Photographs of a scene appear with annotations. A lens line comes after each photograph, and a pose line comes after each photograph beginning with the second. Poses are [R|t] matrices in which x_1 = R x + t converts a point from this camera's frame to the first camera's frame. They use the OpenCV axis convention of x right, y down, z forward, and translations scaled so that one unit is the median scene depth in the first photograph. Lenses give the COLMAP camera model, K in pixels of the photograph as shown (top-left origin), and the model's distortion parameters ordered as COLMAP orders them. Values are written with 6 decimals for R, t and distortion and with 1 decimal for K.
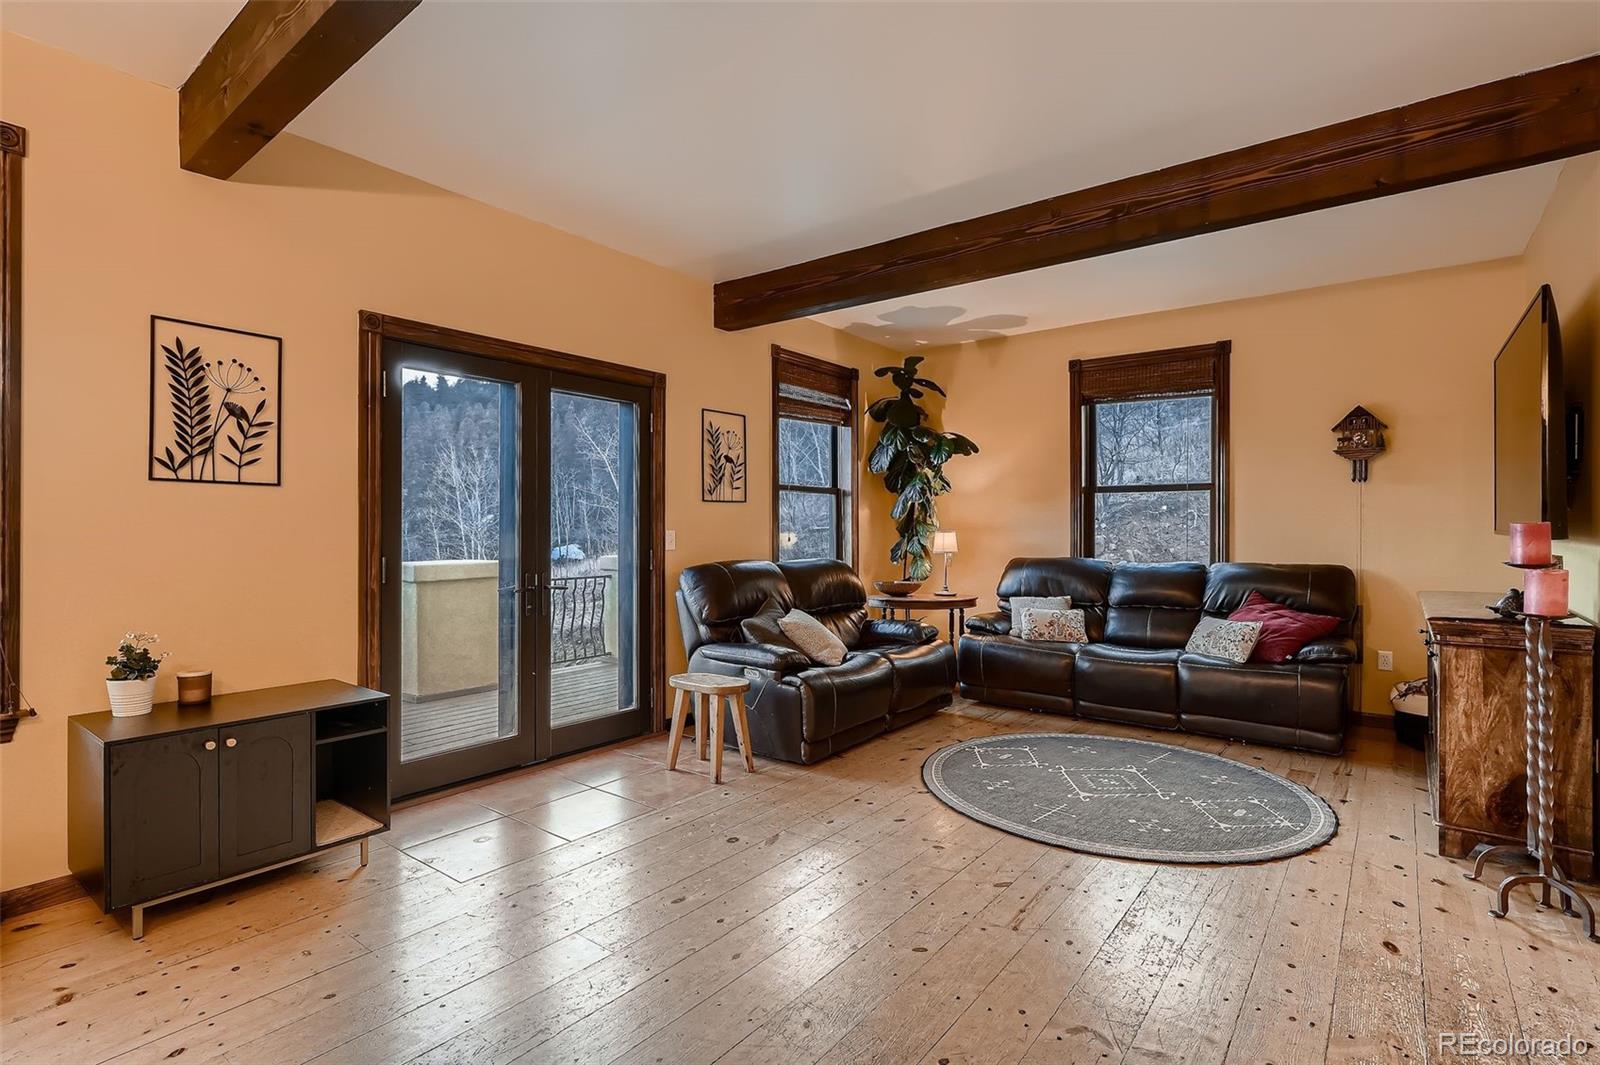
lens RADIAL K [[781.7, 0, 800.0], [0, 781.7, 532.5], [0, 0, 1]] dist [-0.000836, -0.000160]
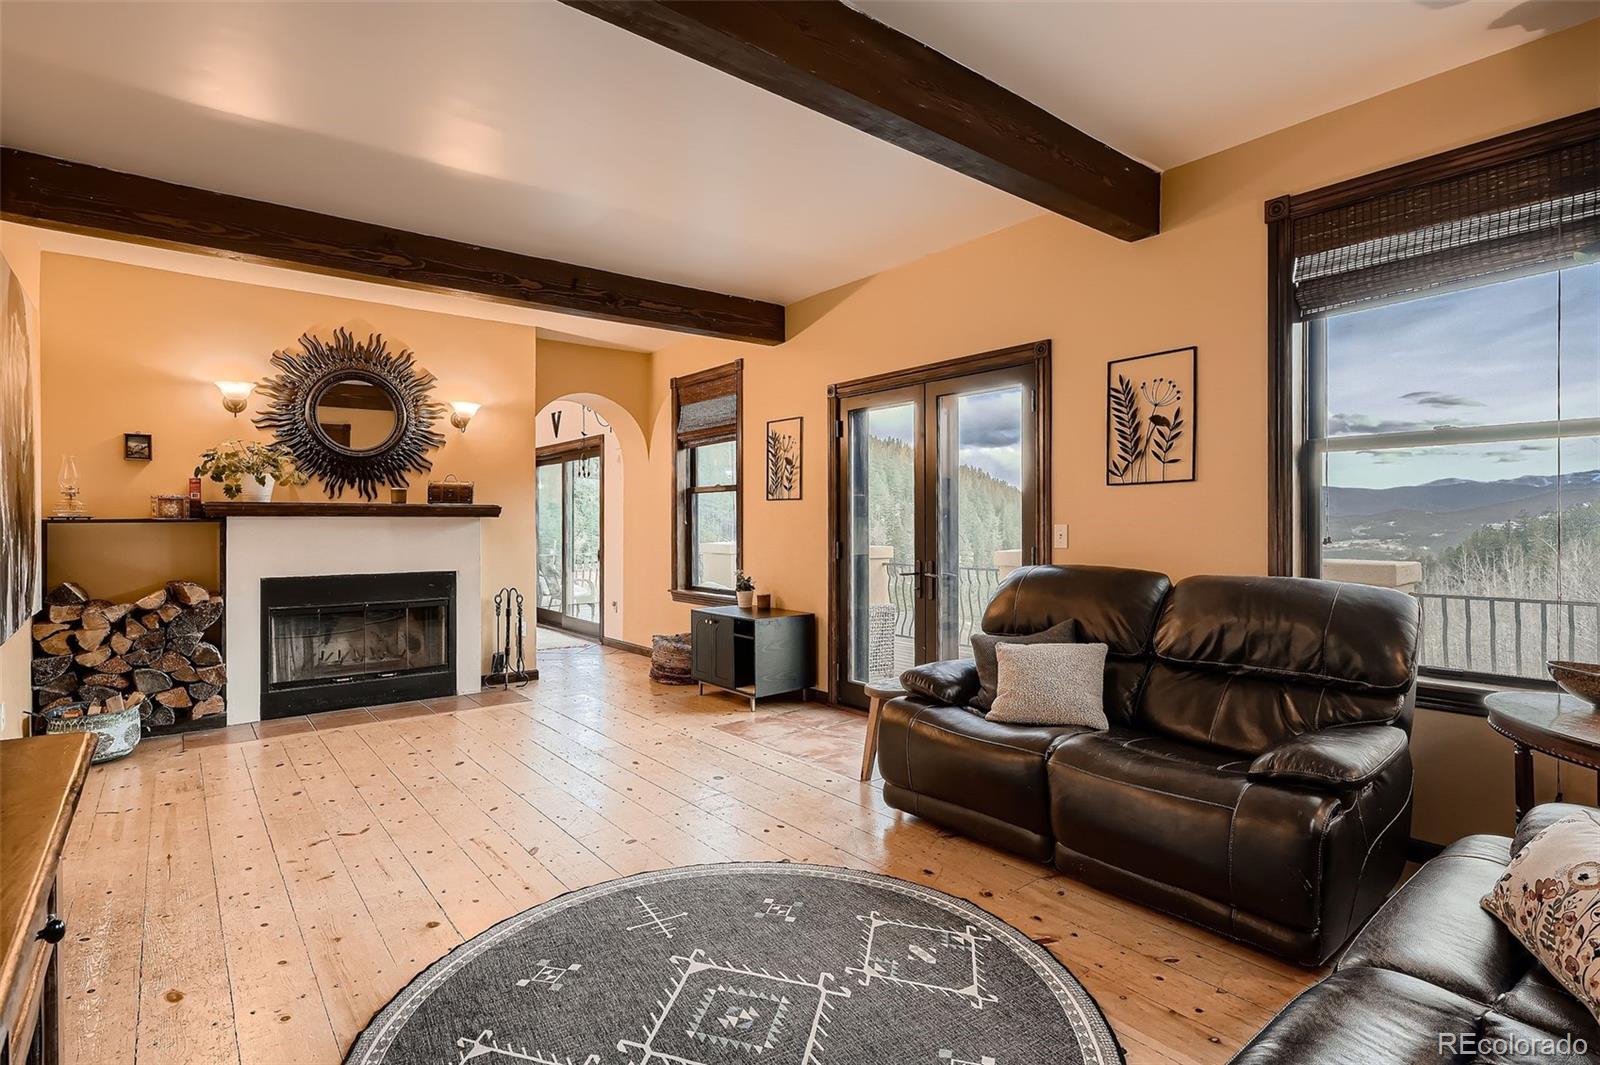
lens RADIAL K [[779.4, 0, 800.0], [0, 779.4, 532.5], [0, 0, 1]] dist [0.001376, -0.000006]
pose [[-0.232905, 0.015988, -0.972368, 0.706931], [0.003478, 0.999872, 0.015608, -0.008138], [0.972493, 0.000254, -0.232931, 0.928560]]
